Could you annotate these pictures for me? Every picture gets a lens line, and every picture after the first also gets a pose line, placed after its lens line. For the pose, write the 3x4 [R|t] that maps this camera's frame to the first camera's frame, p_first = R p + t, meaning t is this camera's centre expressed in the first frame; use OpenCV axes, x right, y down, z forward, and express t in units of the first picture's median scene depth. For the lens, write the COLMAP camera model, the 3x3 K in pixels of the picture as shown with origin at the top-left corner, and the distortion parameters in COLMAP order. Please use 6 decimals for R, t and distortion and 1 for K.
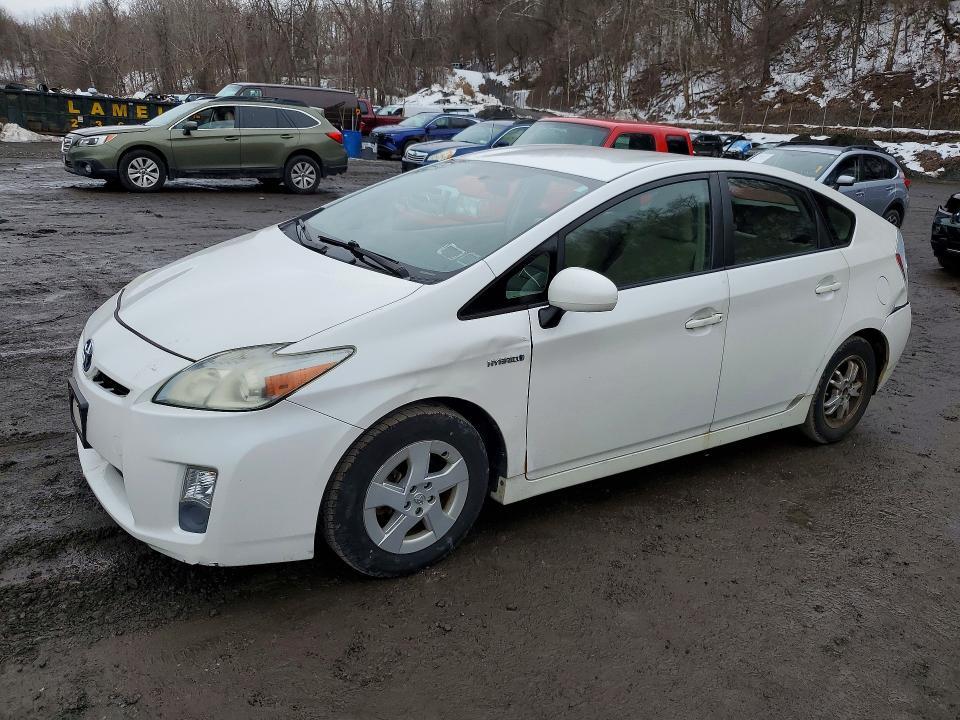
lens RADIAL K [[740.2, 0, 485.0], [0, 740.2, 358.2], [0, 0, 1]] dist [0.005376, 0.006259]
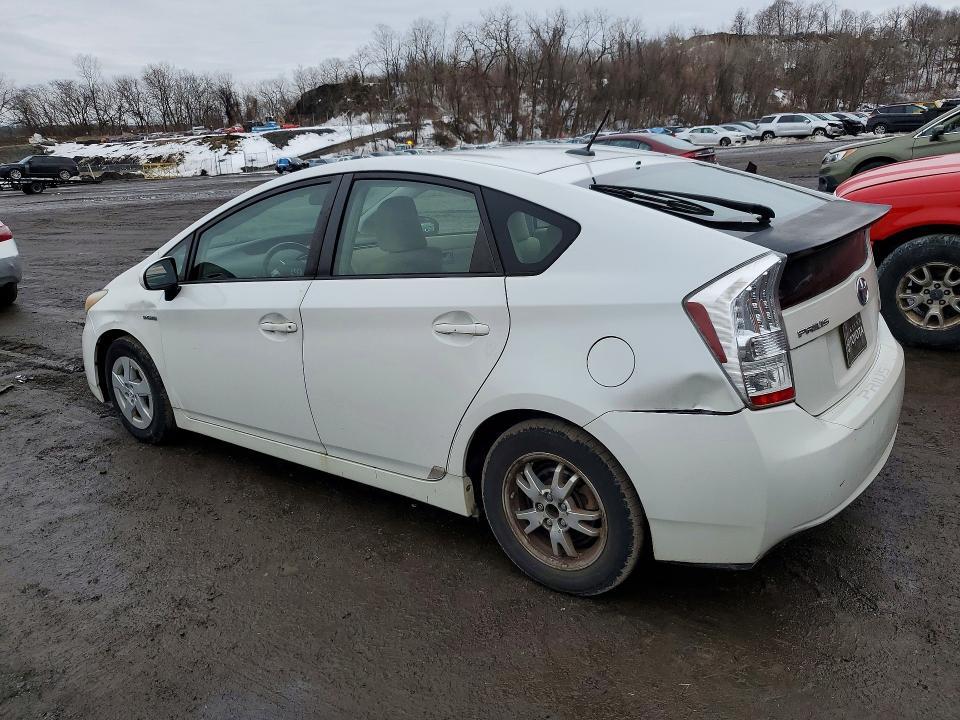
lens RADIAL K [[740.2, 0, 485.0], [0, 740.2, 358.2], [0, 0, 1]] dist [0.005376, 0.006259]
pose [[0.318915, 0.177364, -0.931040, 1.410161], [-0.197090, 0.973271, 0.117899, -0.194048], [0.927065, 0.145899, 0.345347, 0.989357]]
